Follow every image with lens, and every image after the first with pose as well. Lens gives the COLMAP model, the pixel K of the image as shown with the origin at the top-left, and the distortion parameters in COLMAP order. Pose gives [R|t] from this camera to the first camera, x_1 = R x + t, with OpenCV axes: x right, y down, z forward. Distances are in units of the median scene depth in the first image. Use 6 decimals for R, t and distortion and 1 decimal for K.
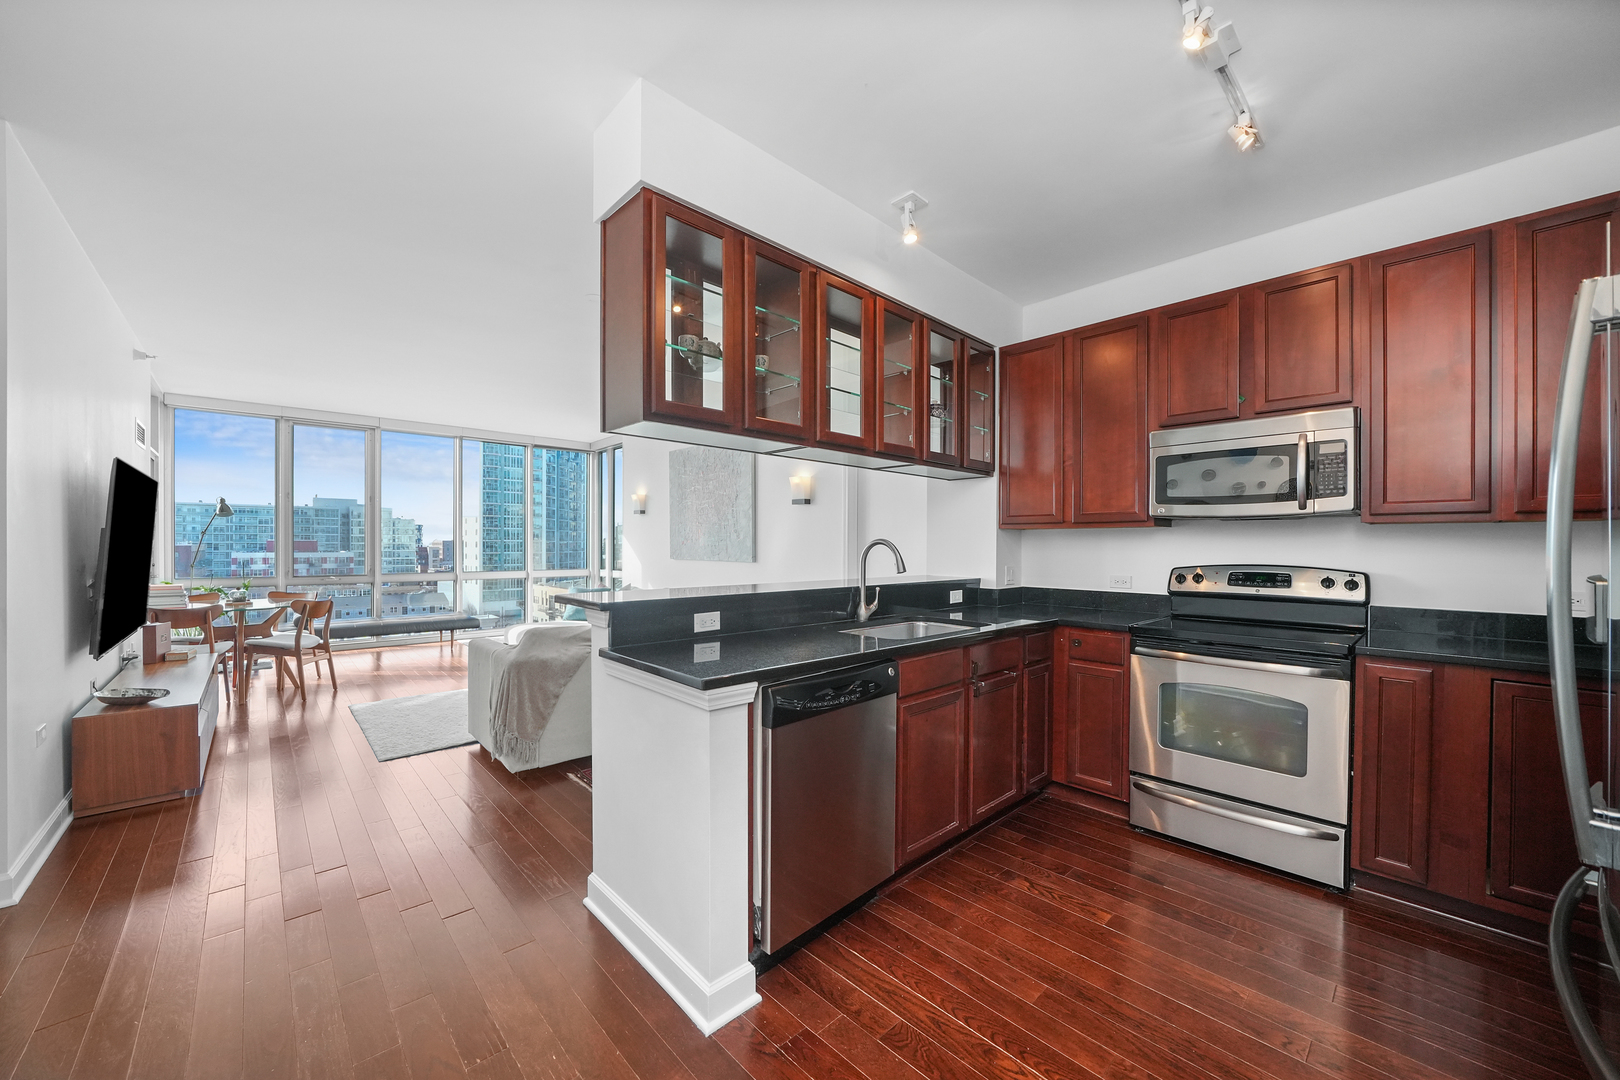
lens RADIAL K [[600.2, 0, 803.9], [0, 600.2, 549.6], [0, 0, 1]] dist [-0.010998, 0.000305]
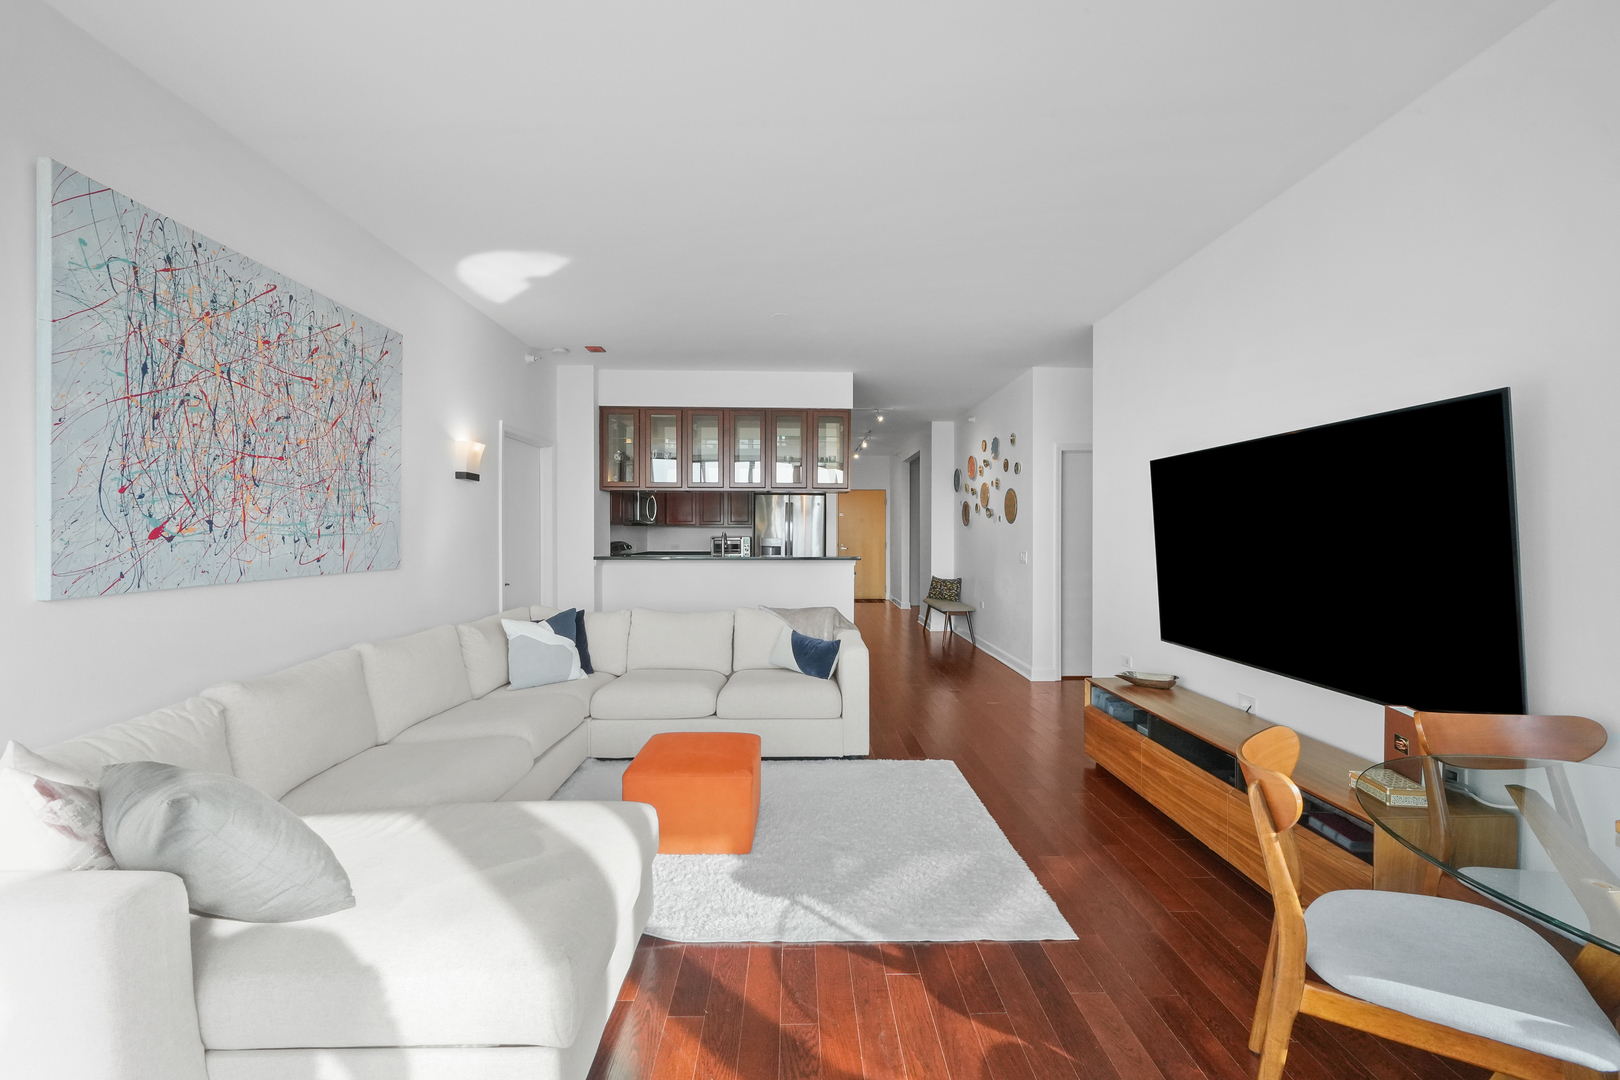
lens RADIAL K [[609.9, 0, 810.0], [0, 609.9, 540.0], [0, 0, 1]] dist [-0.011730, -0.000014]
pose [[-0.751530, -0.012916, 0.659572, -1.385241], [0.001613, 0.999769, 0.021416, -0.030396], [-0.659696, 0.017159, -0.751336, 2.201096]]
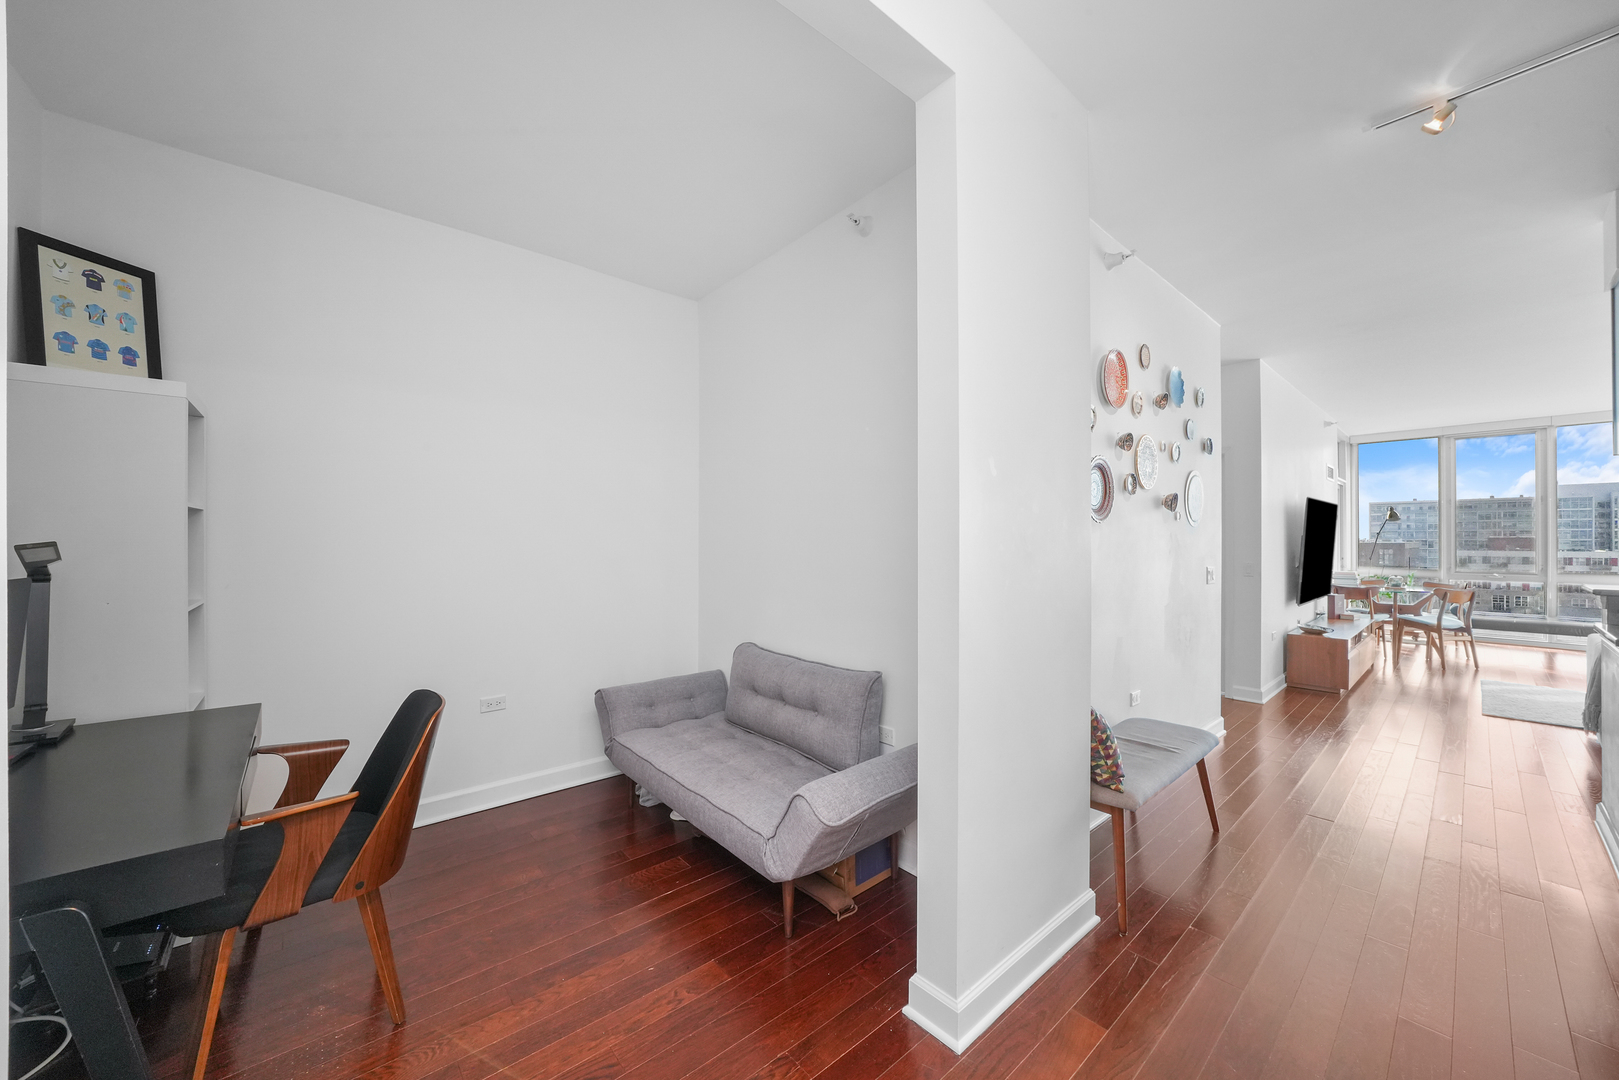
lens RADIAL K [[589.2, 0, 812.0], [0, 589.2, 541.0], [0, 0, 1]] dist [-0.009541, 0.000324]
pose [[-0.026225, -0.003893, -0.999648, 0.661959], [-0.006466, 0.999972, -0.003724, -0.002647], [0.999635, 0.006366, -0.026249, -0.467414]]
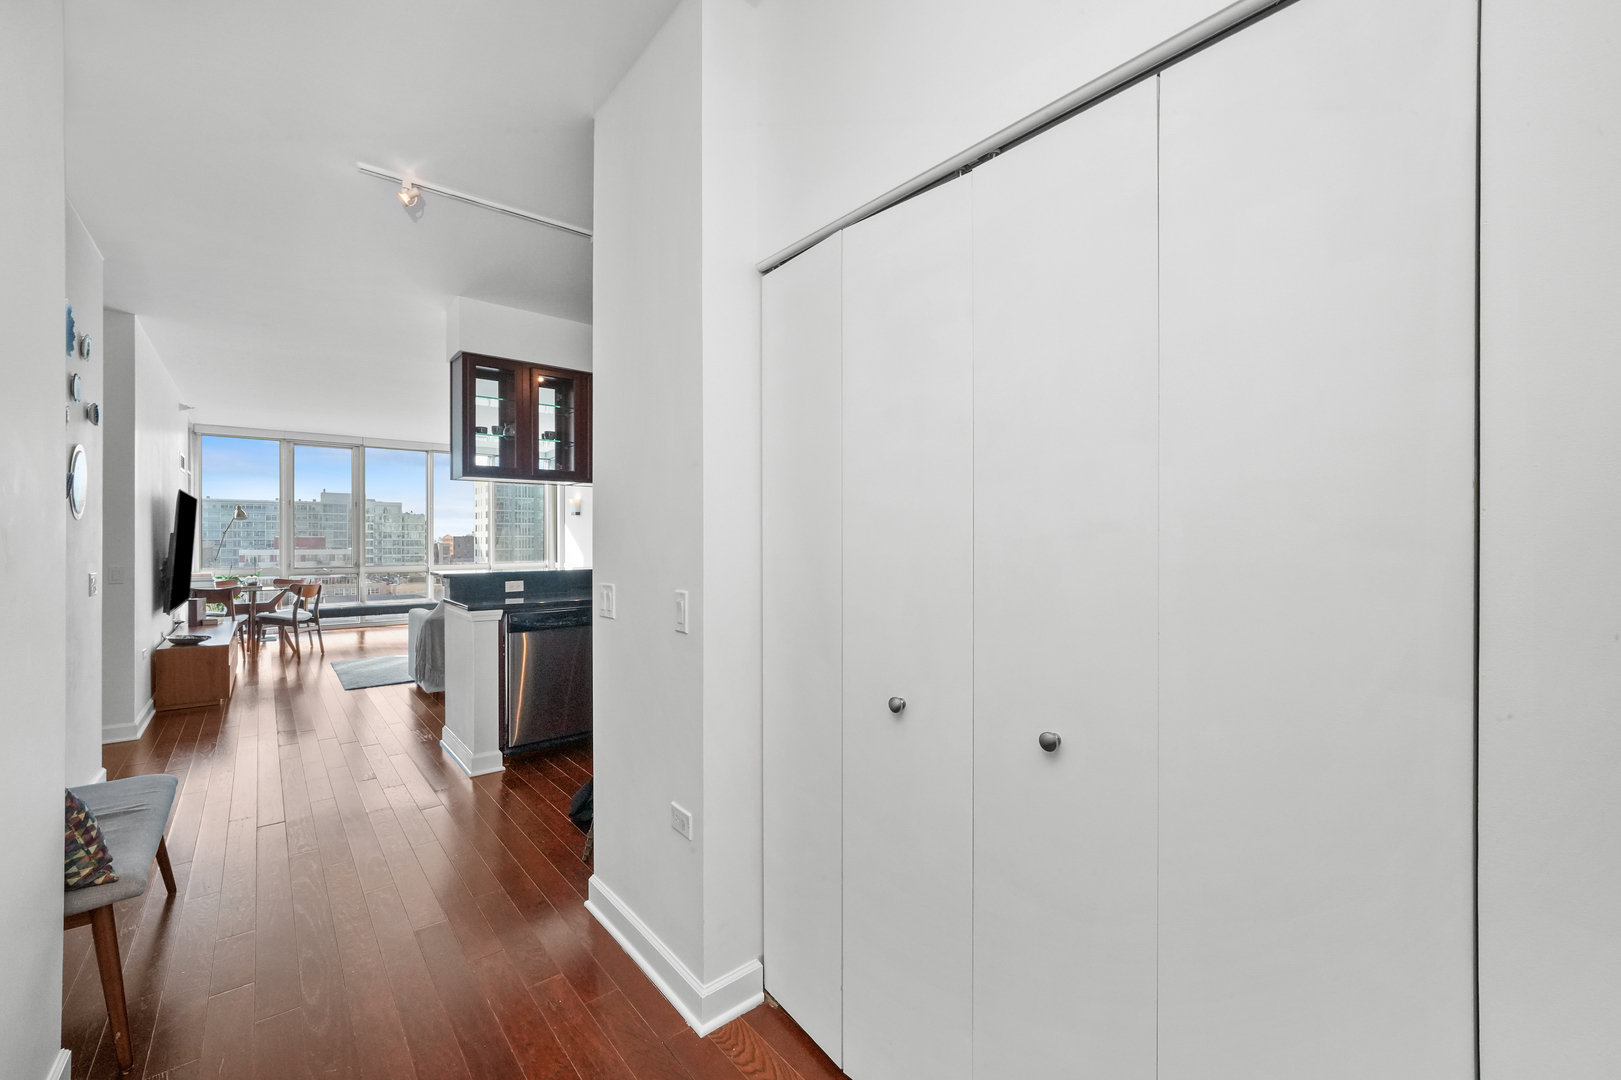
lens RADIAL K [[652.1, 0, 805.5], [0, 652.1, 541.3], [0, 0, 1]] dist [-0.006132, -0.000101]
pose [[0.998800, -0.003772, -0.048824, 0.586258], [0.003516, 0.999980, -0.005325, 0.000678], [0.048843, 0.005147, 0.998793, -0.640409]]
